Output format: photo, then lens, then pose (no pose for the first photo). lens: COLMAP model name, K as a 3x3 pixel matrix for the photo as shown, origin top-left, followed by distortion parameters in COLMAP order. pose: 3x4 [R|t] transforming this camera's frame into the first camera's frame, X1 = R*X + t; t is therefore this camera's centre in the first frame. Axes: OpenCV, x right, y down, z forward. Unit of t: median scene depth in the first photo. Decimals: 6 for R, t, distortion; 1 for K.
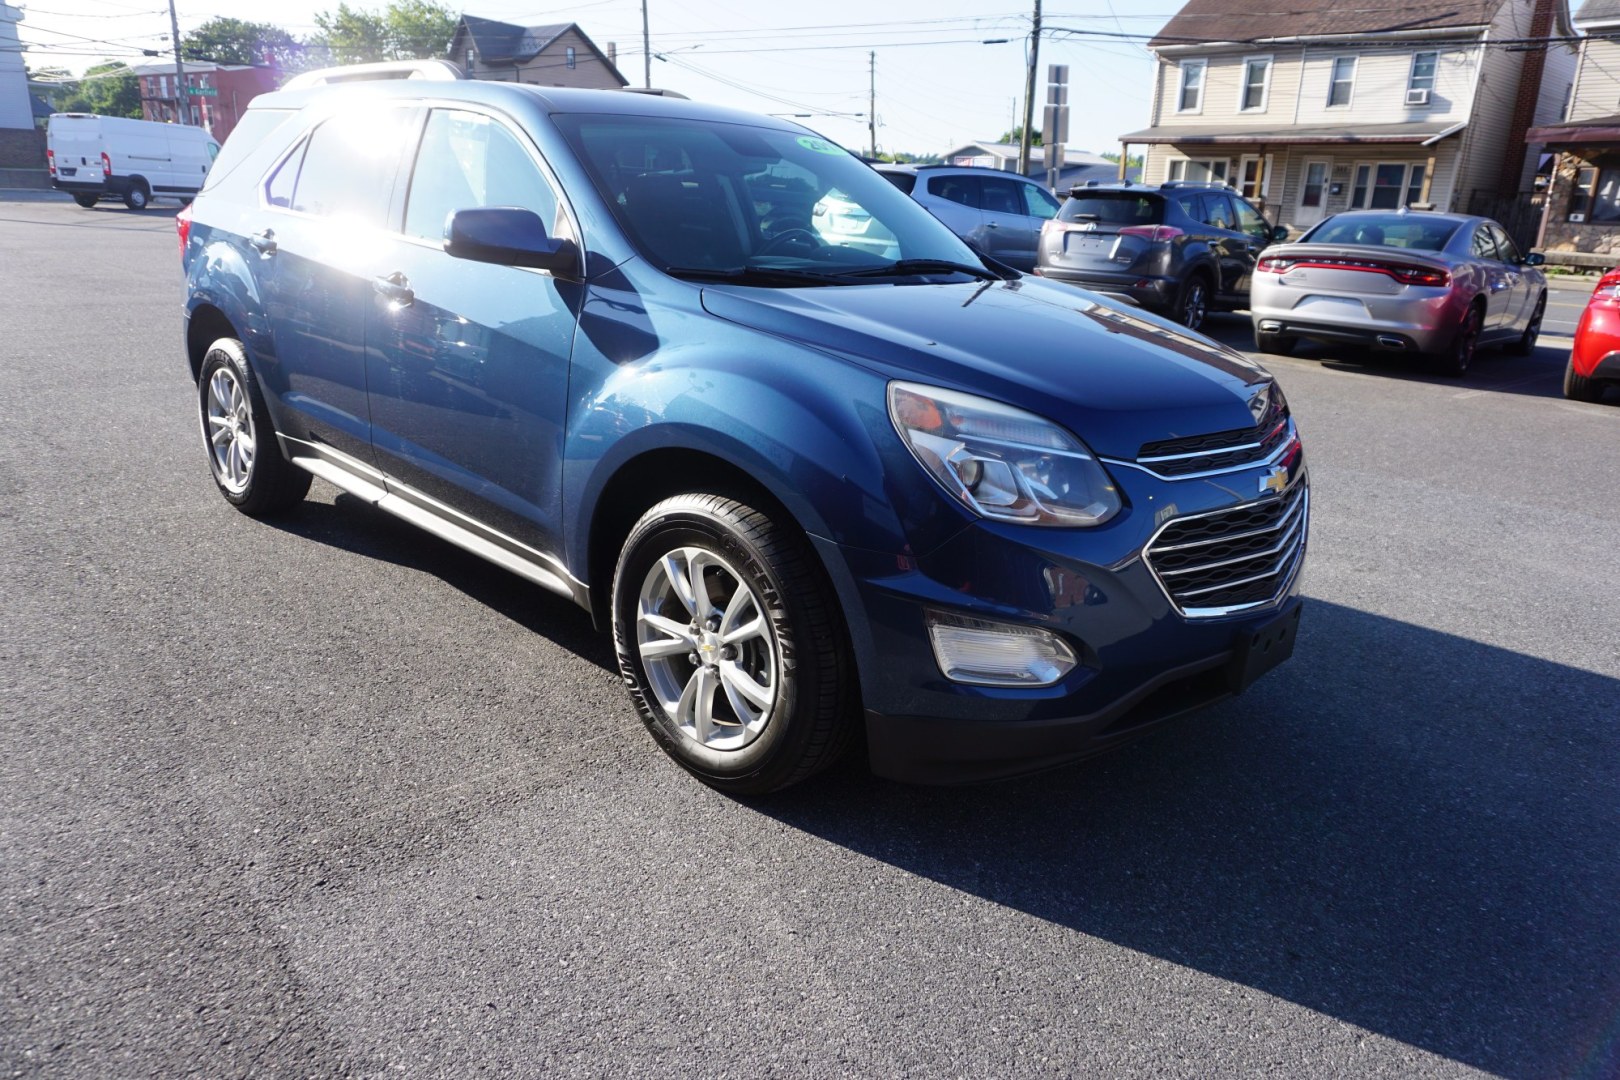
lens RADIAL K [[1095.4, 0, 766.1], [0, 1095.4, 468.6], [0, 0, 1]] dist [-0.039982, 0.023983]
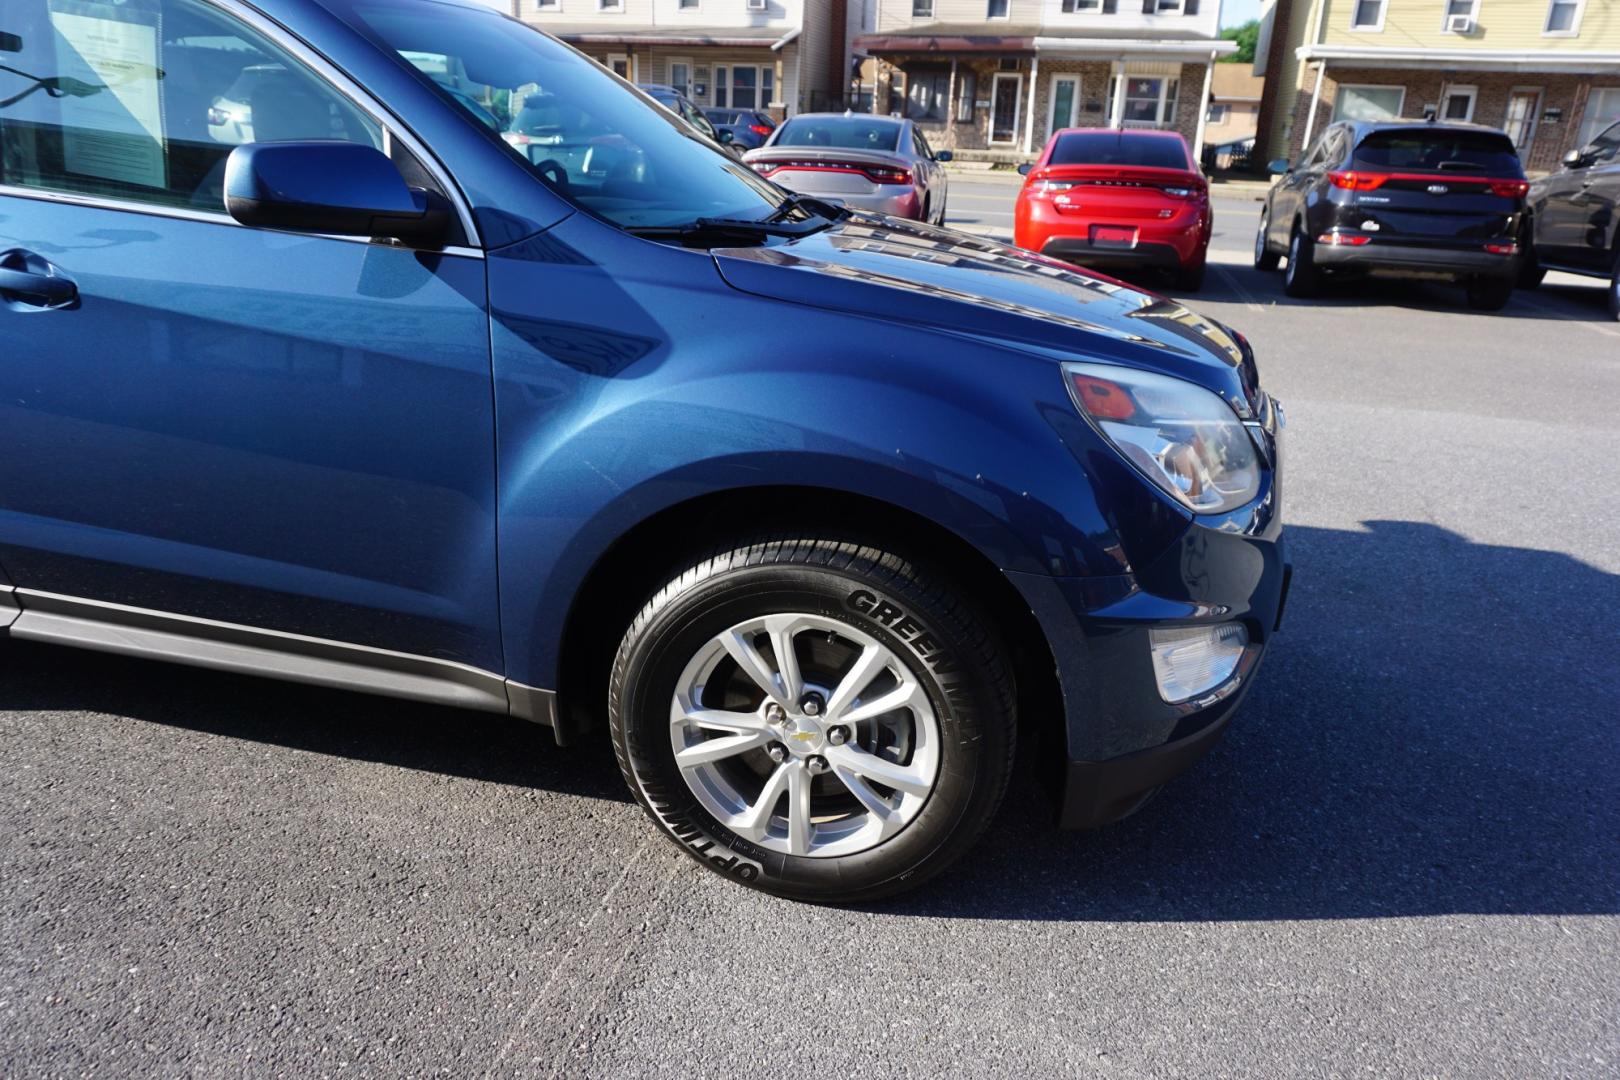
lens RADIAL K [[1095.4, 0, 703.0], [0, 1095.4, 473.3], [0, 0, 1]] dist [-0.039982, 0.023983]
pose [[0.837955, -0.174387, 0.517127, -0.138591], [0.126476, 0.983829, 0.126827, -0.035210], [-0.530881, -0.040871, 0.846460, 0.119187]]
